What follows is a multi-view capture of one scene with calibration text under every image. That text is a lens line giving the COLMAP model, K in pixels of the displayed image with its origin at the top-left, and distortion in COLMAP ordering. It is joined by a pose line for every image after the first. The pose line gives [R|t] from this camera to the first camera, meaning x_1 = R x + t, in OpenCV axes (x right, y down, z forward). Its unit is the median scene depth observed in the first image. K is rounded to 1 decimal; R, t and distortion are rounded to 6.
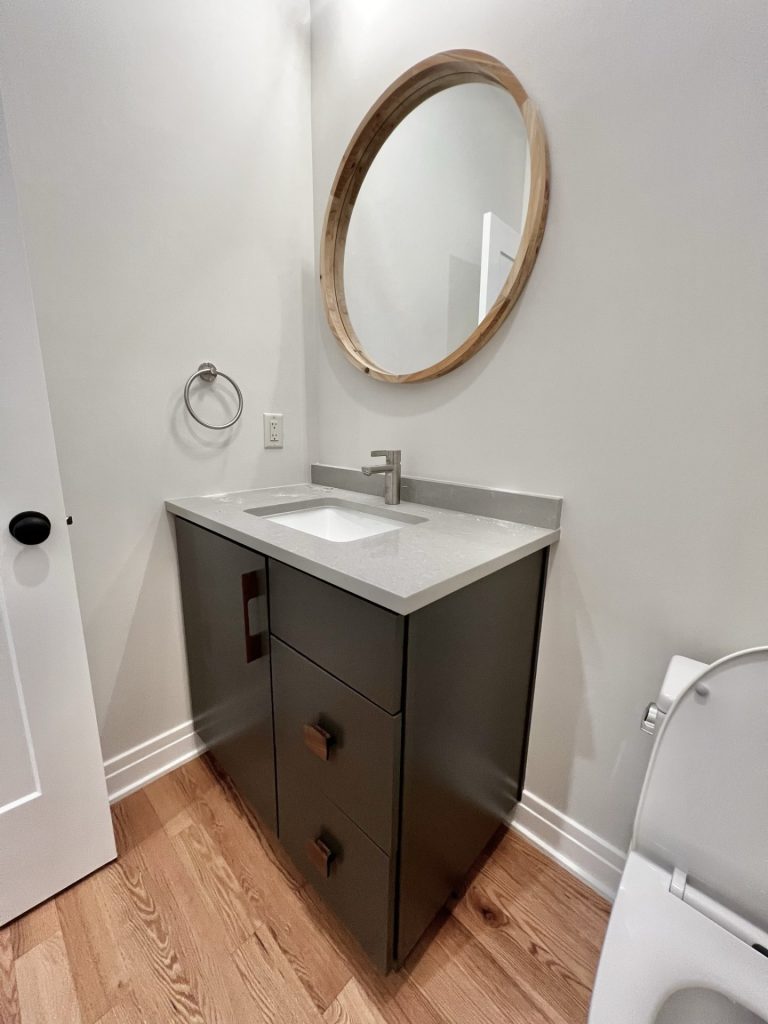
lens RADIAL K [[408.0, 0, 385.0], [0, 408.0, 508.5], [0, 0, 1]] dist [-0.001208, -0.000010]
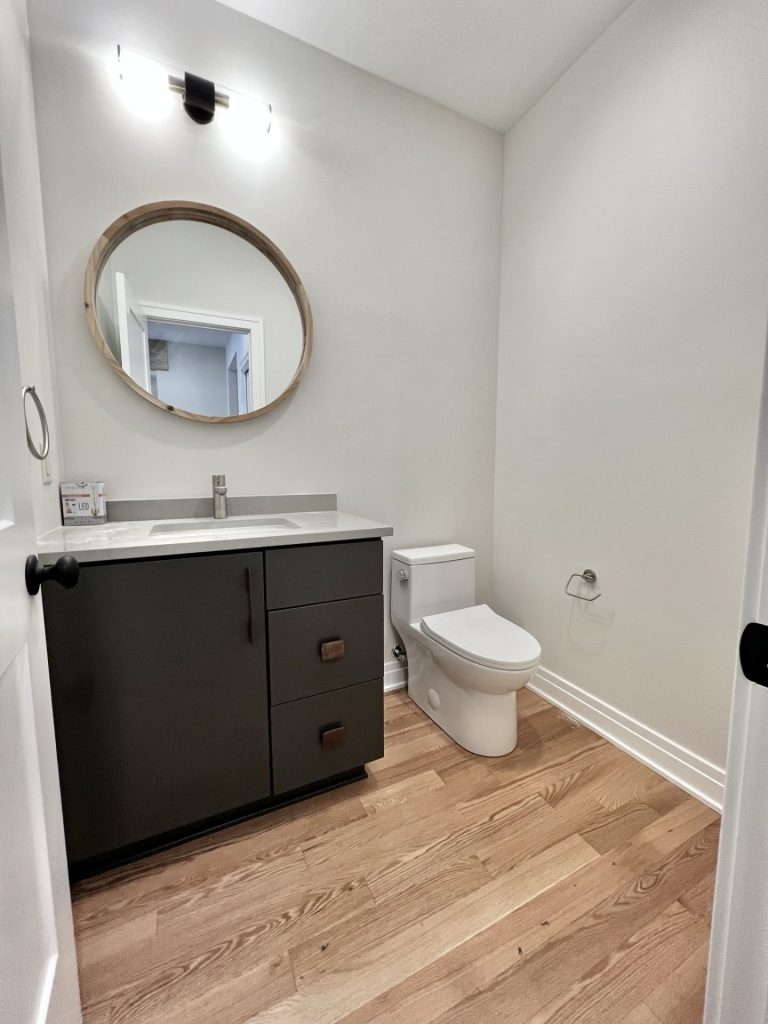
lens RADIAL K [[408.0, 0, 385.0], [0, 408.0, 508.5], [0, 0, 1]] dist [-0.001208, -0.000010]
pose [[0.355526, -0.128684, 0.925765, -1.022425], [0.205425, 0.977016, 0.056918, -0.011902], [-0.911812, 0.169940, 0.373790, 0.094865]]
